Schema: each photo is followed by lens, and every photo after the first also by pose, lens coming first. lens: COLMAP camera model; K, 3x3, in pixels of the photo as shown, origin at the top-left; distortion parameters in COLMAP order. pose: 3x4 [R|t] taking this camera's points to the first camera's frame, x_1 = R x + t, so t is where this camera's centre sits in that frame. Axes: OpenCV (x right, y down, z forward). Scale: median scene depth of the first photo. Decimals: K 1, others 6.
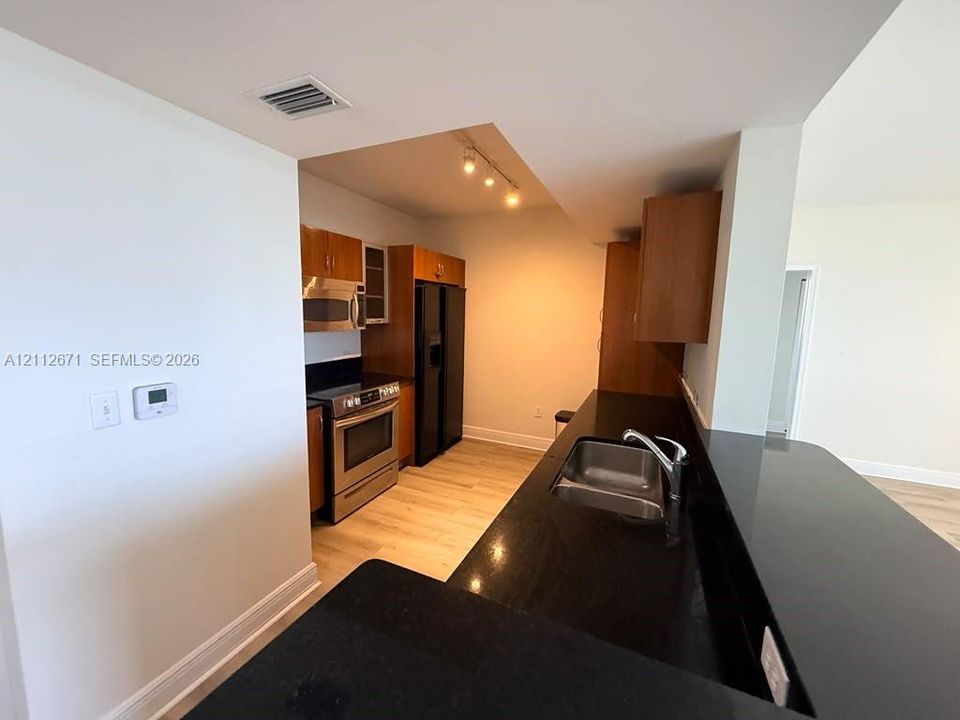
lens RADIAL K [[382.2, 0, 476.2], [0, 382.2, 357.4], [0, 0, 1]] dist [-0.002087, 0.000001]
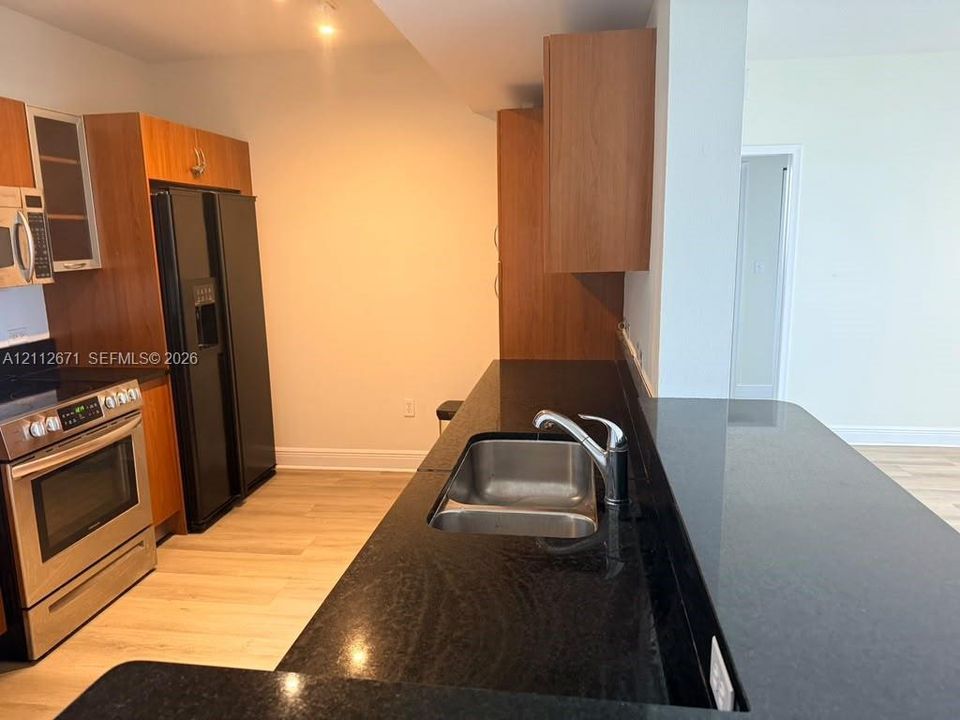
lens RADIAL K [[677.5, 0, 480.0], [0, 677.5, 362.9], [0, 0, 1]] dist [0.051235, -0.073922]
pose [[0.960127, -0.092056, 0.263975, 0.002690], [0.074777, 0.994391, 0.074795, 0.006505], [-0.269380, -0.052073, 0.961625, -0.025332]]
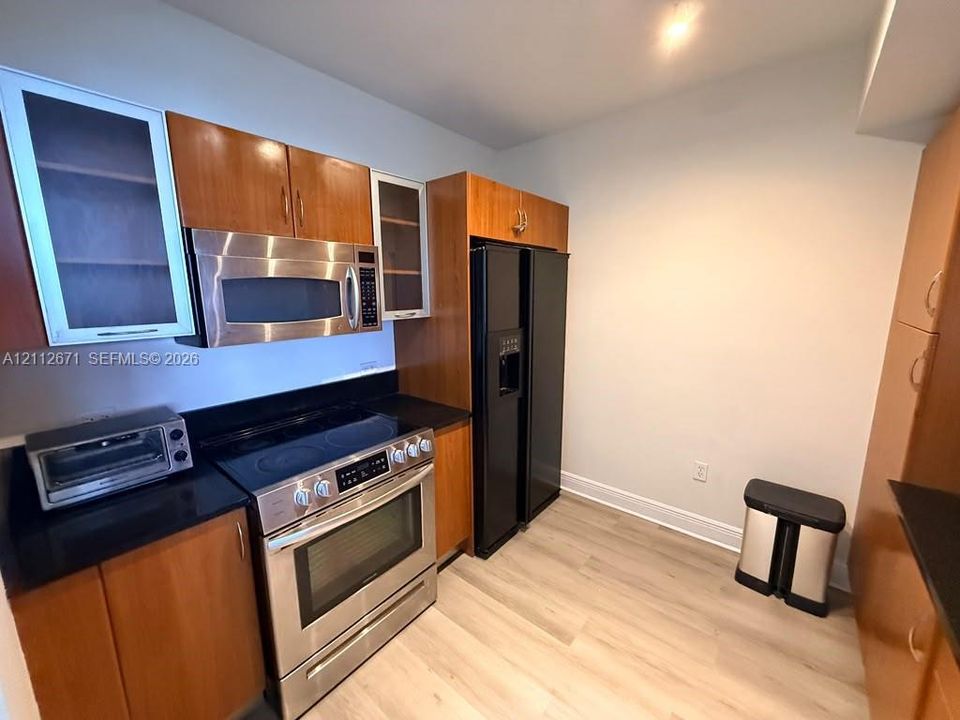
lens RADIAL K [[379.1, 0, 476.8], [0, 379.1, 360.6], [0, 0, 1]] dist [-0.000215, -0.000033]
pose [[0.960968, 0.018255, -0.276056, 0.001486], [-0.002436, 0.998340, 0.057538, -0.063957], [0.276648, -0.054620, 0.959418, 0.514184]]
